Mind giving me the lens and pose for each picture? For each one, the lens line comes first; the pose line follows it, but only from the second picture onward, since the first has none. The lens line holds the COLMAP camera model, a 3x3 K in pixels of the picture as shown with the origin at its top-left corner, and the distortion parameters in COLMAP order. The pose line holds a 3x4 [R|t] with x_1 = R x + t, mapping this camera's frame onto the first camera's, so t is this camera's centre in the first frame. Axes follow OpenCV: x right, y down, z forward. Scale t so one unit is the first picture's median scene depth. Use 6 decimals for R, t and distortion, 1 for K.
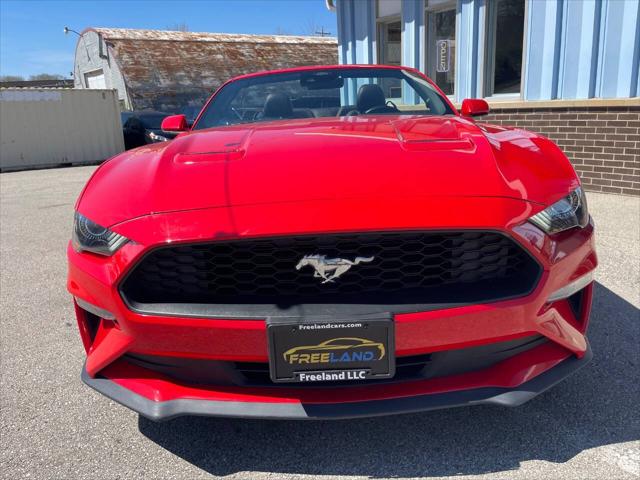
lens RADIAL K [[487.5, 0, 319.8], [0, 487.5, 240.1], [0, 0, 1]] dist [0.071740, -0.100043]
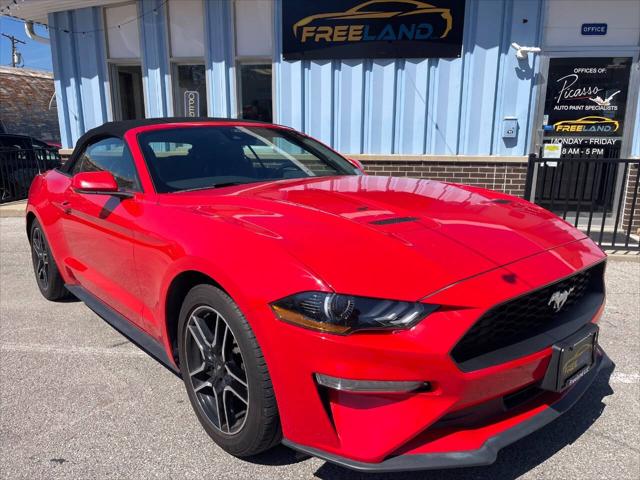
lens RADIAL K [[482.7, 0, 316.9], [0, 482.7, 237.5], [0, 0, 1]] dist [0.065129, -0.078177]
pose [[0.744627, -0.091509, 0.661178, -0.223272], [0.143063, 0.989418, -0.024181, -0.027944], [-0.651969, 0.112596, 0.749839, 0.068696]]
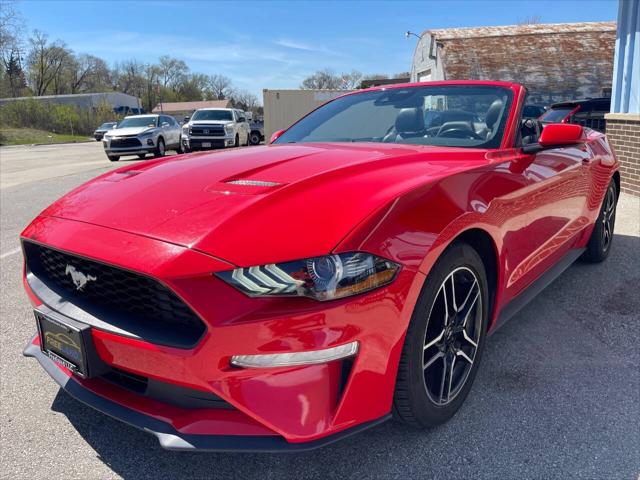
lens RADIAL K [[487.5, 0, 320.6], [0, 487.5, 243.3], [0, 0, 1]] dist [0.071740, -0.100043]
pose [[0.794711, 0.171077, -0.582380, 0.187921], [-0.161909, 0.984443, 0.068245, -0.033214], [0.584995, 0.040058, 0.810047, 0.053005]]
